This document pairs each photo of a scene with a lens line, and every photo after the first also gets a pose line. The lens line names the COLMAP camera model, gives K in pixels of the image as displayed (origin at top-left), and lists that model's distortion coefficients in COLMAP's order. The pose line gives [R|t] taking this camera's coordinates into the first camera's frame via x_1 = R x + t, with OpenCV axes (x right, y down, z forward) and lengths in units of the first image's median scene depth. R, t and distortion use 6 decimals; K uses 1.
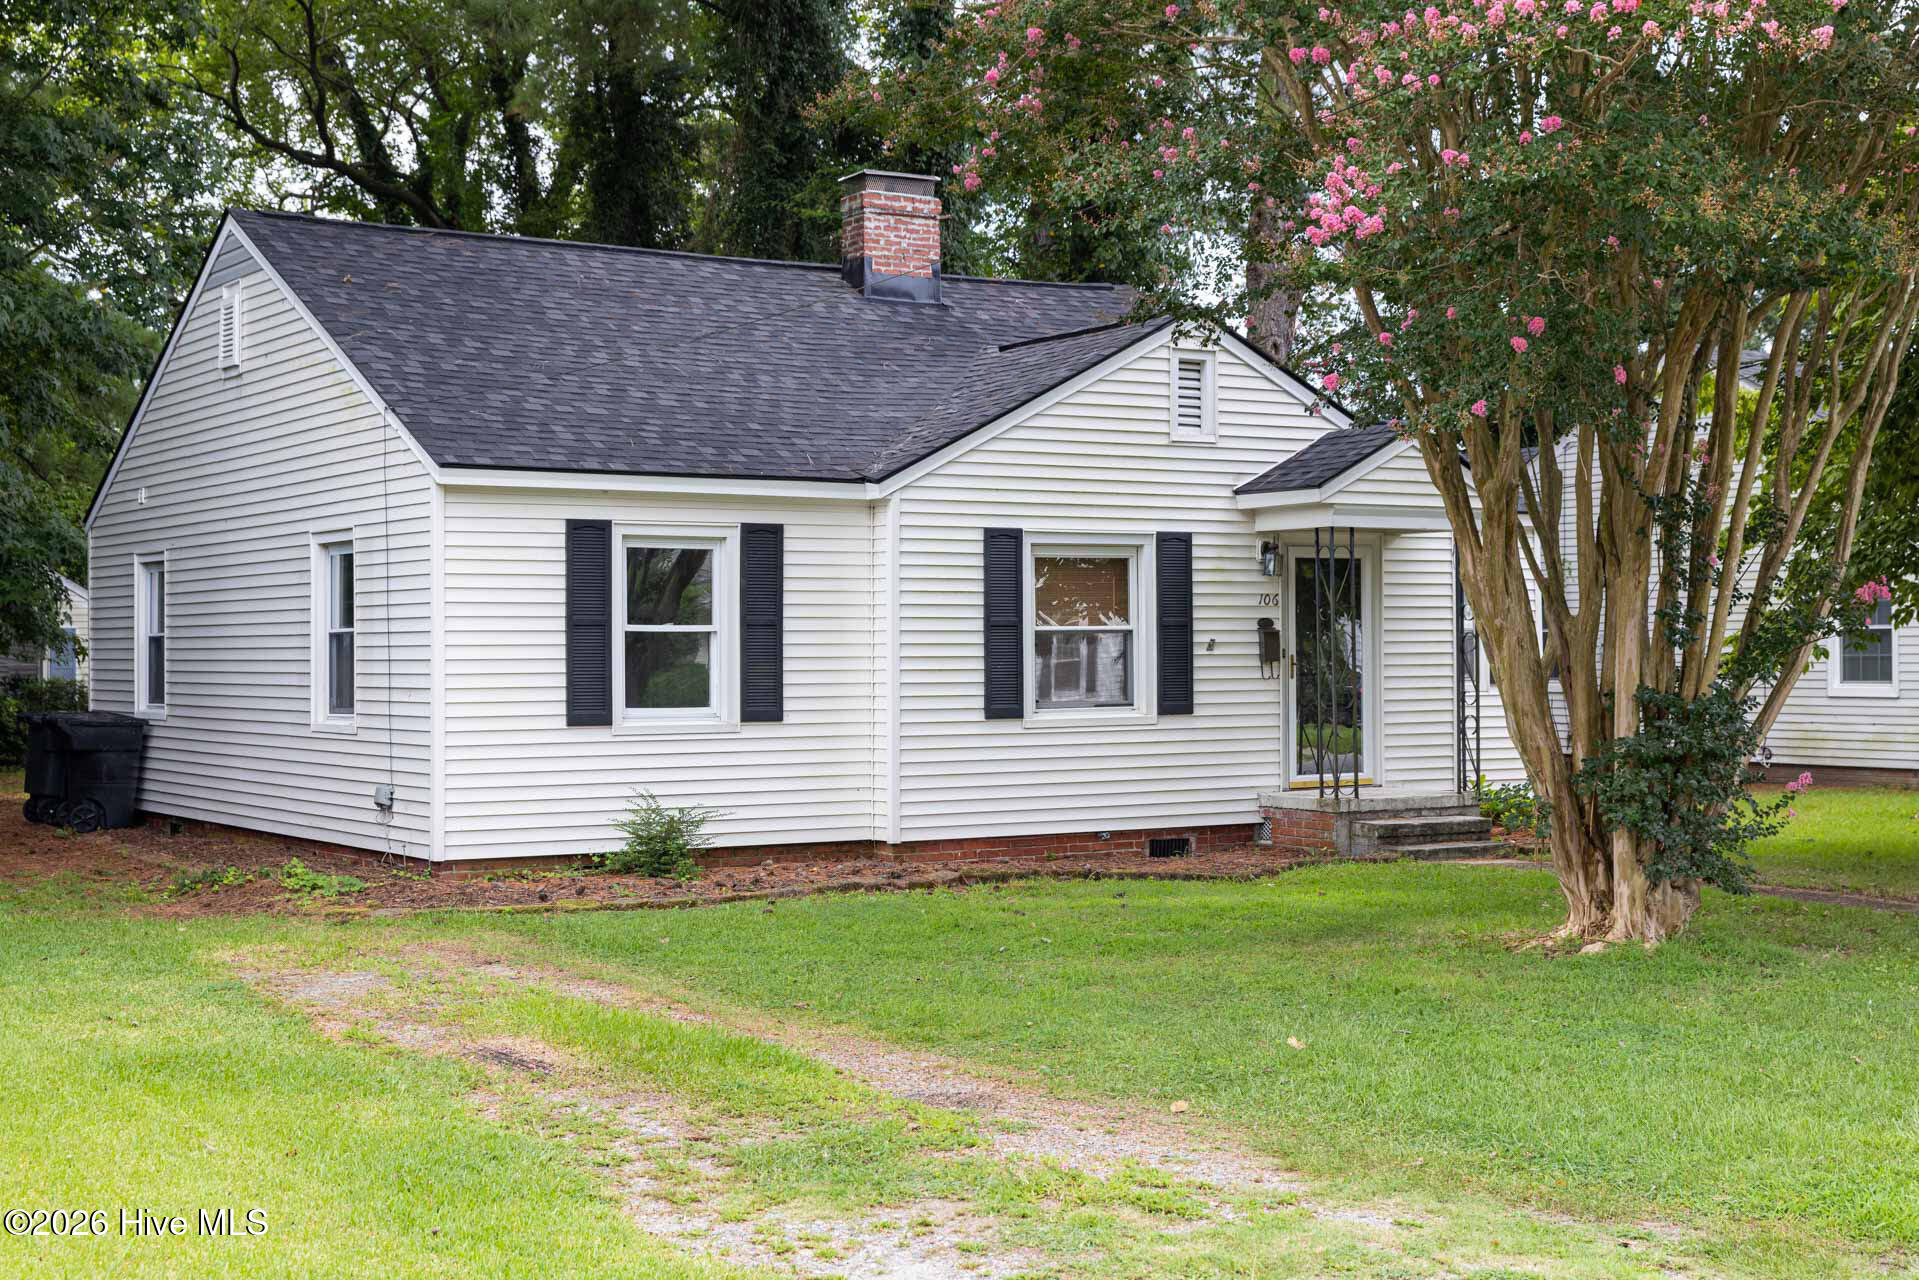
lens RADIAL K [[2675.5, 0, 959.8], [0, 2675.5, 643.7], [0, 0, 1]] dist [0.036198, 0.000000]
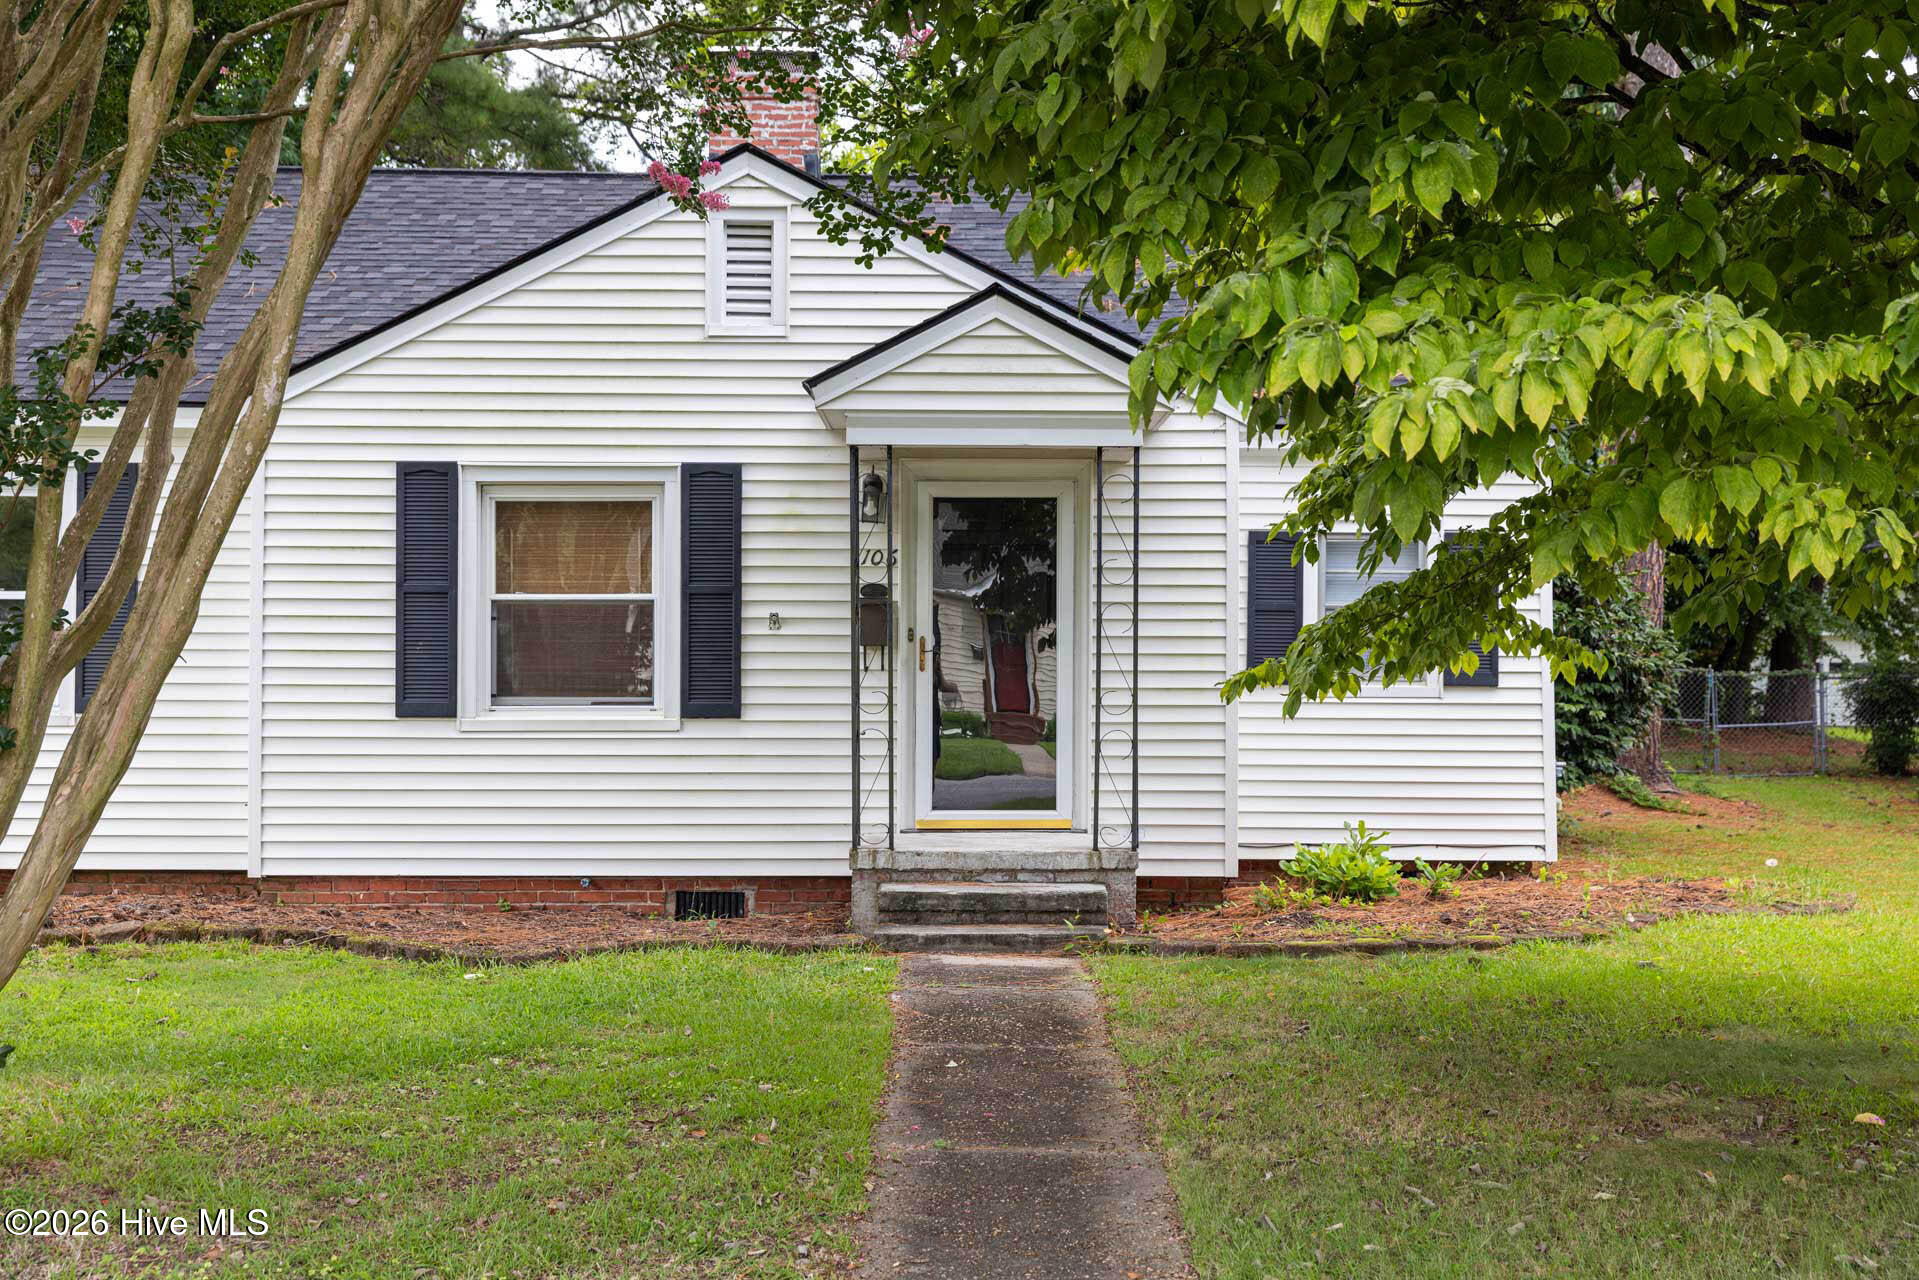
lens RADIAL K [[2262.2, 0, 959.4], [0, 2262.2, 633.6], [0, 0, 1]] dist [-0.000143, 0.000000]
pose [[0.850955, 0.003908, -0.525225, 0.455372], [-0.007750, 0.999957, -0.005115, 0.006459], [0.525182, 0.008423, 0.850948, 0.522043]]
